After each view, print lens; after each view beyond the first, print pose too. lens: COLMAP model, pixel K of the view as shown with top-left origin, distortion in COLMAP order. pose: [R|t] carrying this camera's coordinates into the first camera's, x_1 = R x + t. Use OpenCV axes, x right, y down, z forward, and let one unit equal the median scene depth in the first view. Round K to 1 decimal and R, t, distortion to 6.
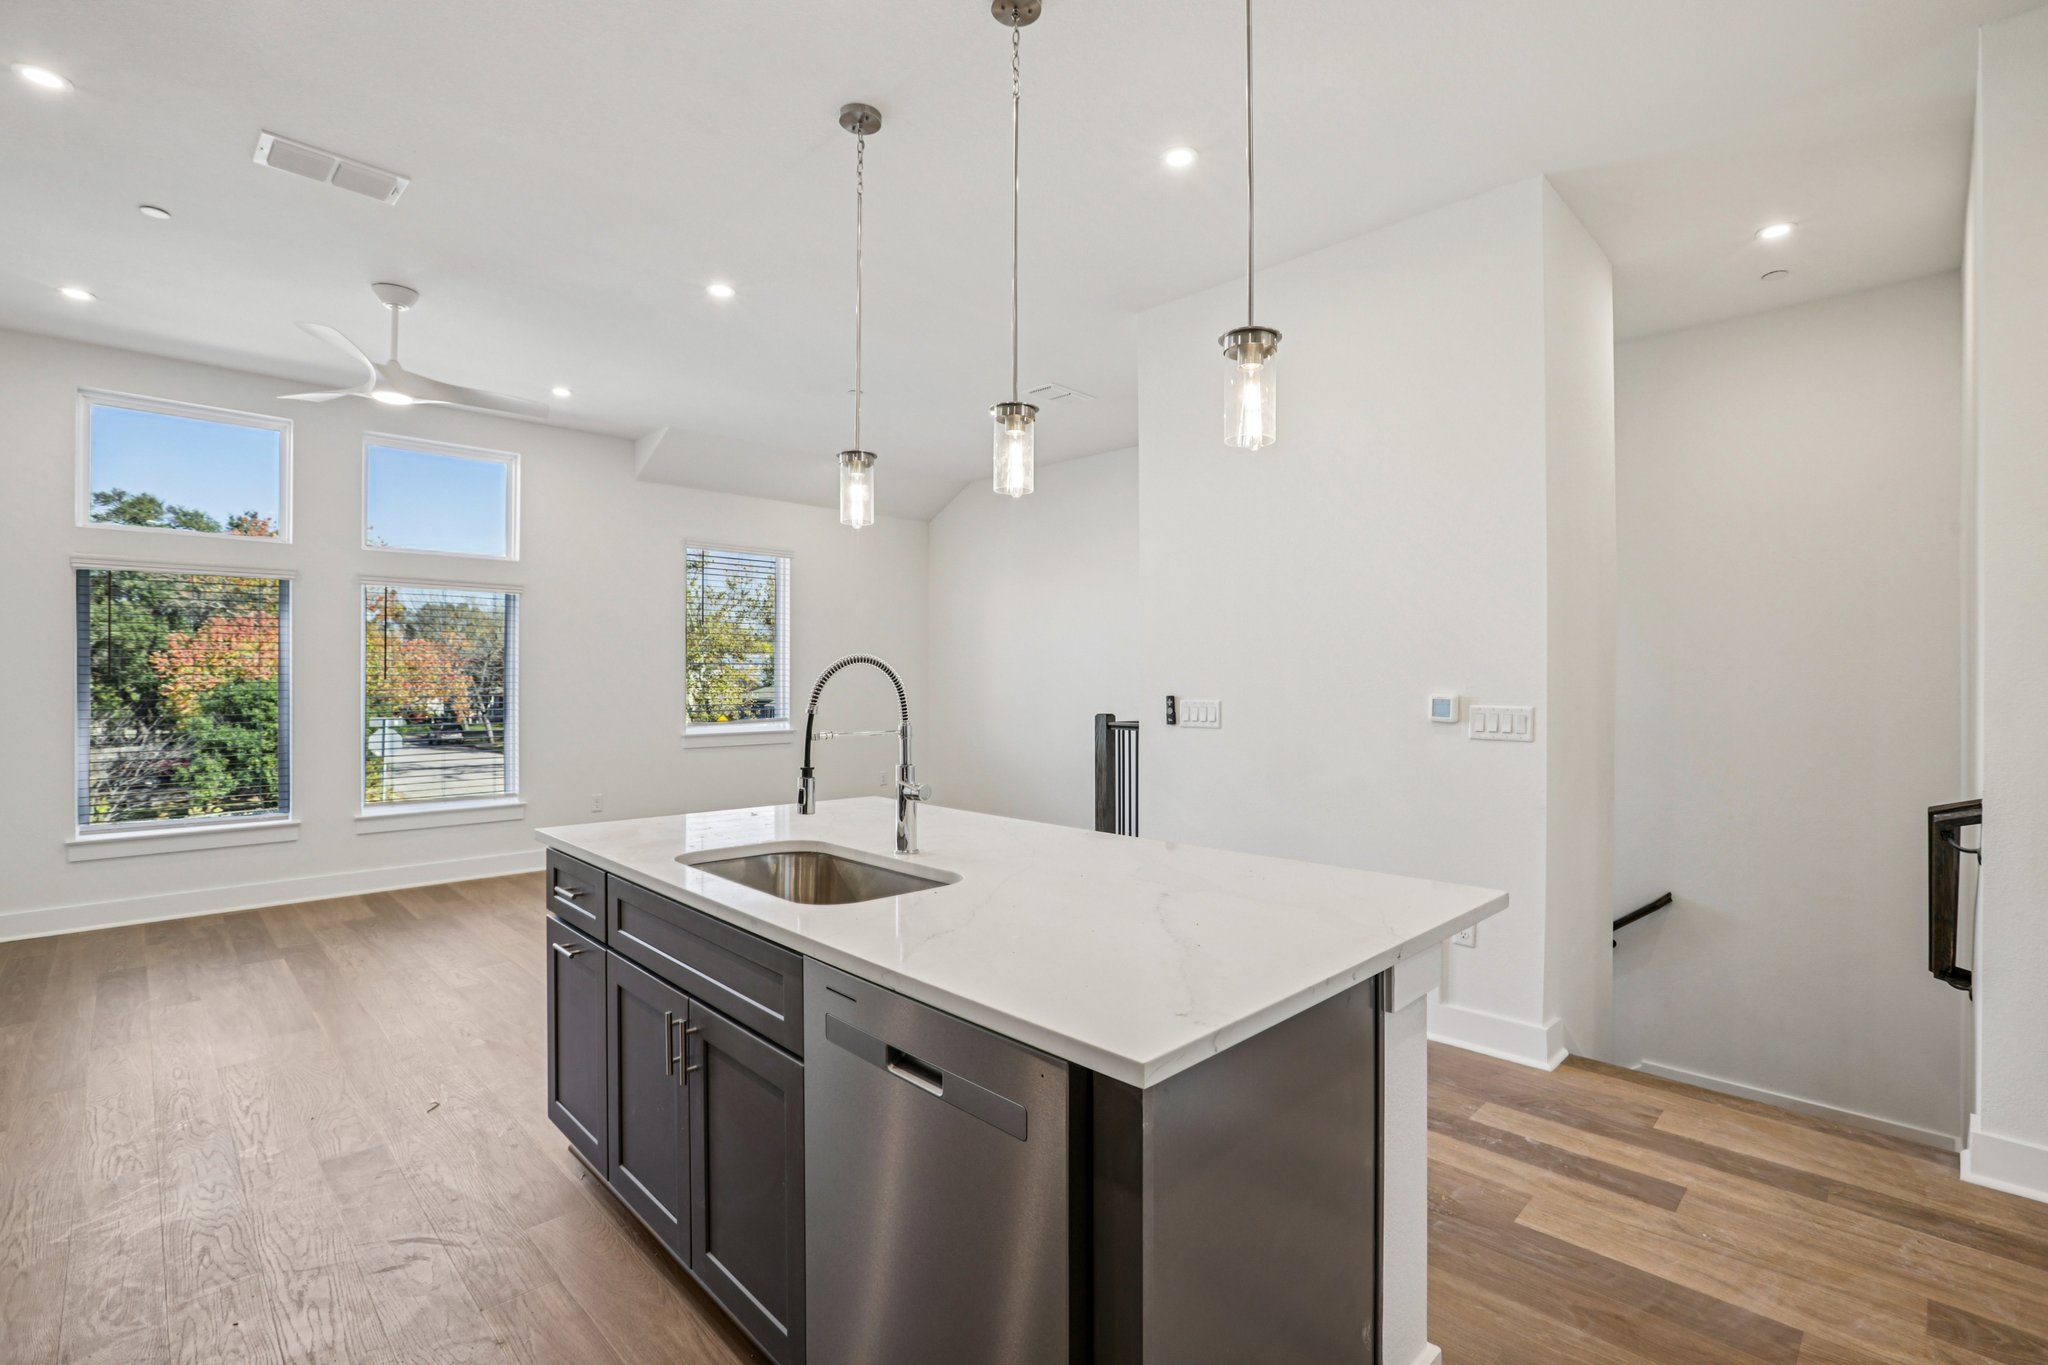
lens RADIAL K [[935.8, 0, 1024.2], [0, 935.8, 674.7], [0, 0, 1]] dist [-0.031697, 0.012264]
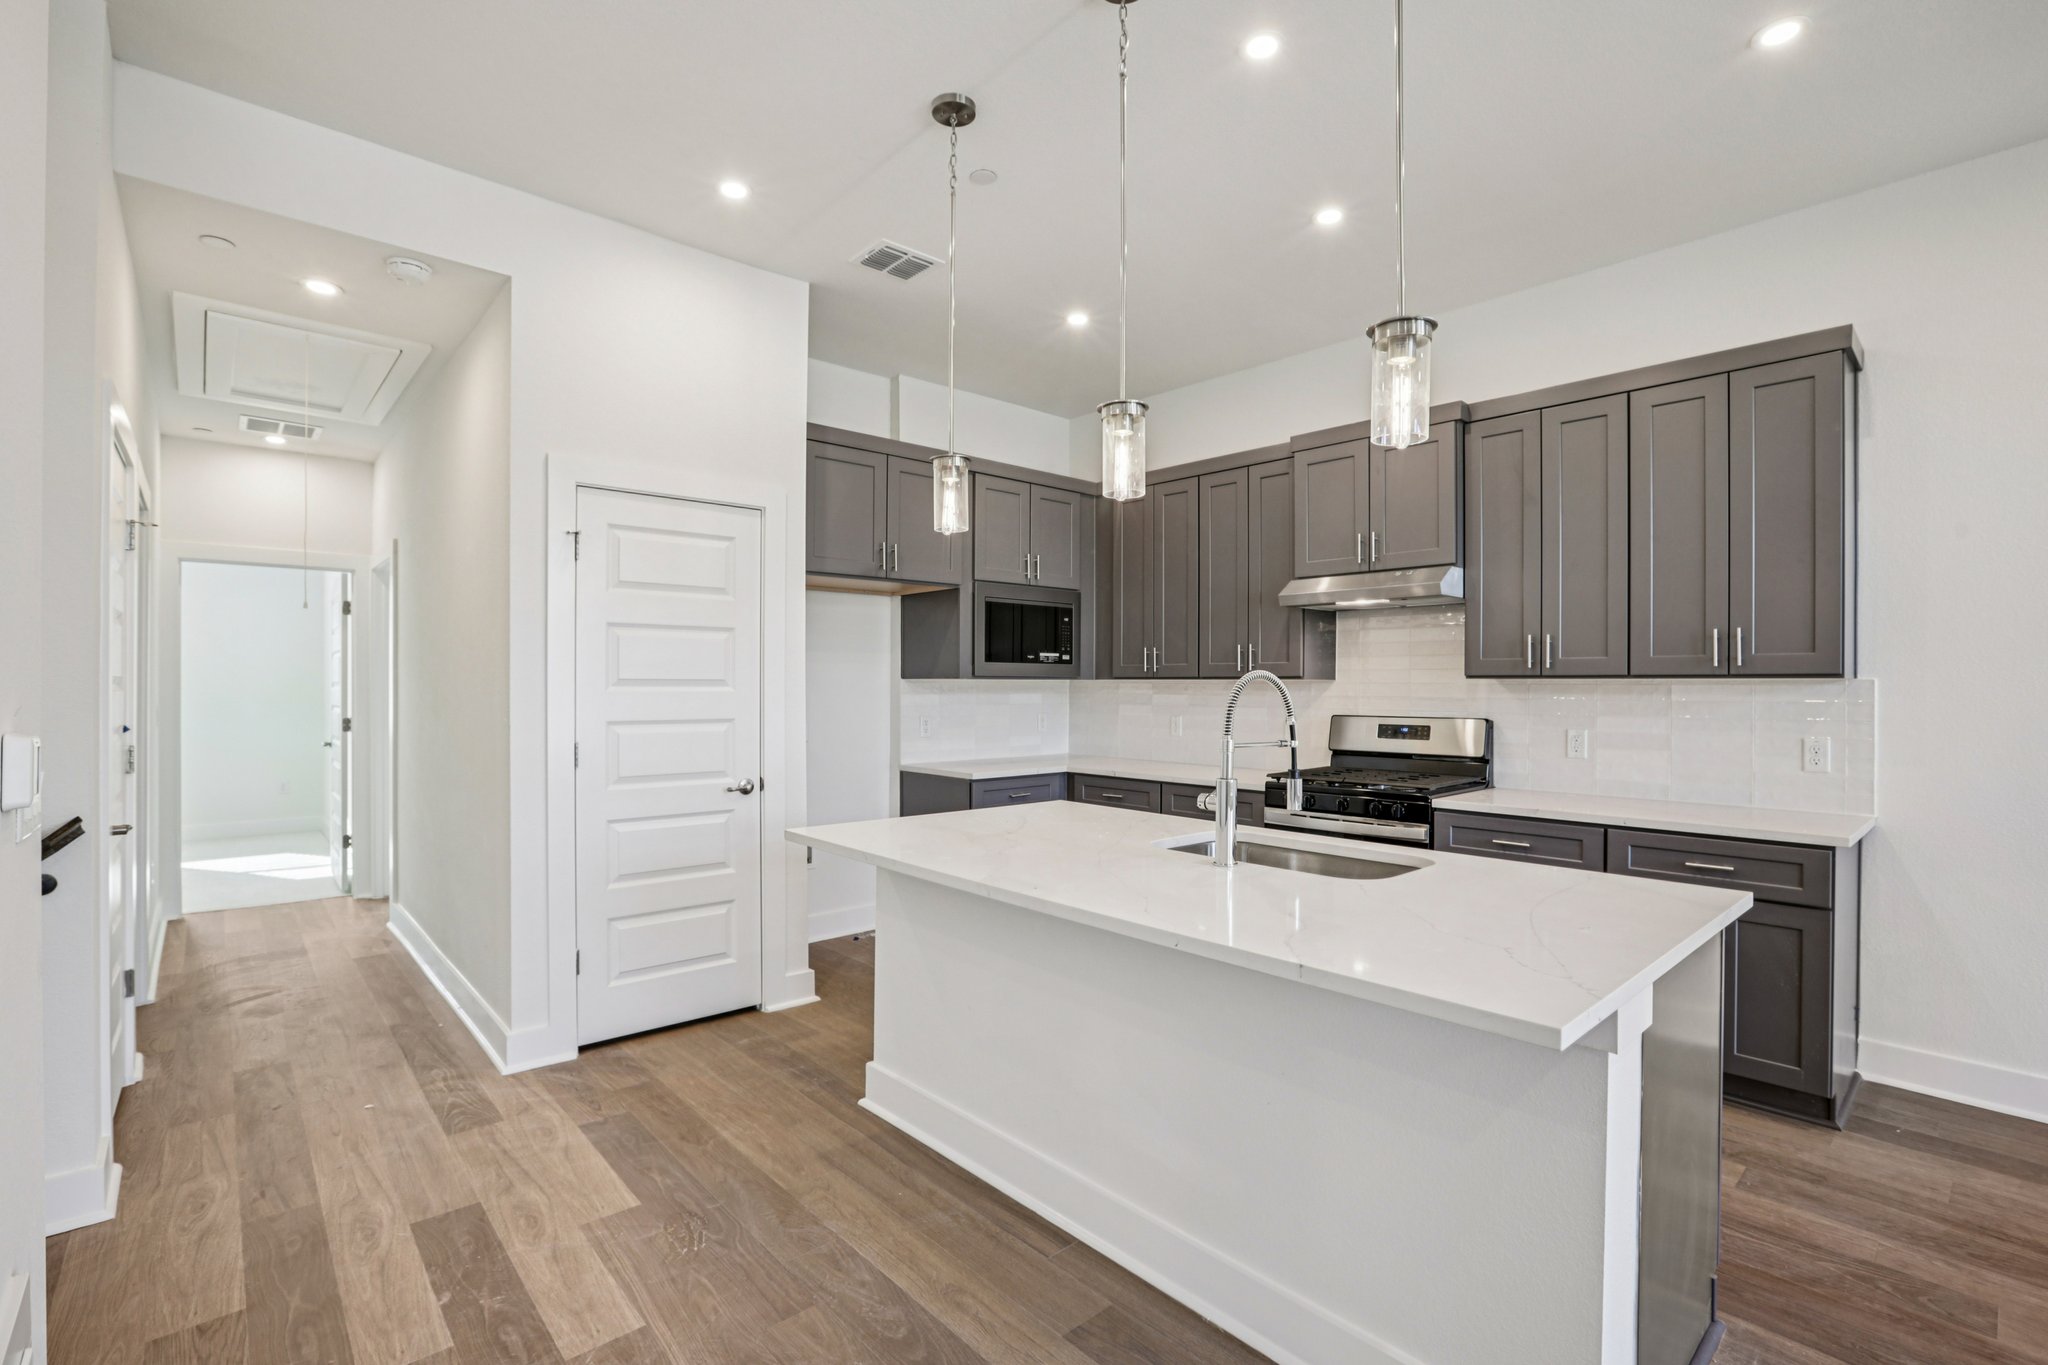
lens RADIAL K [[935.8, 0, 1040.5], [0, 935.8, 691.2], [0, 0, 1]] dist [-0.031697, 0.012264]
pose [[-0.999580, -0.003615, 0.028752, 0.044271], [-0.003569, 0.999992, 0.001668, 0.005014], [-0.028758, 0.001565, -0.999585, 1.853027]]
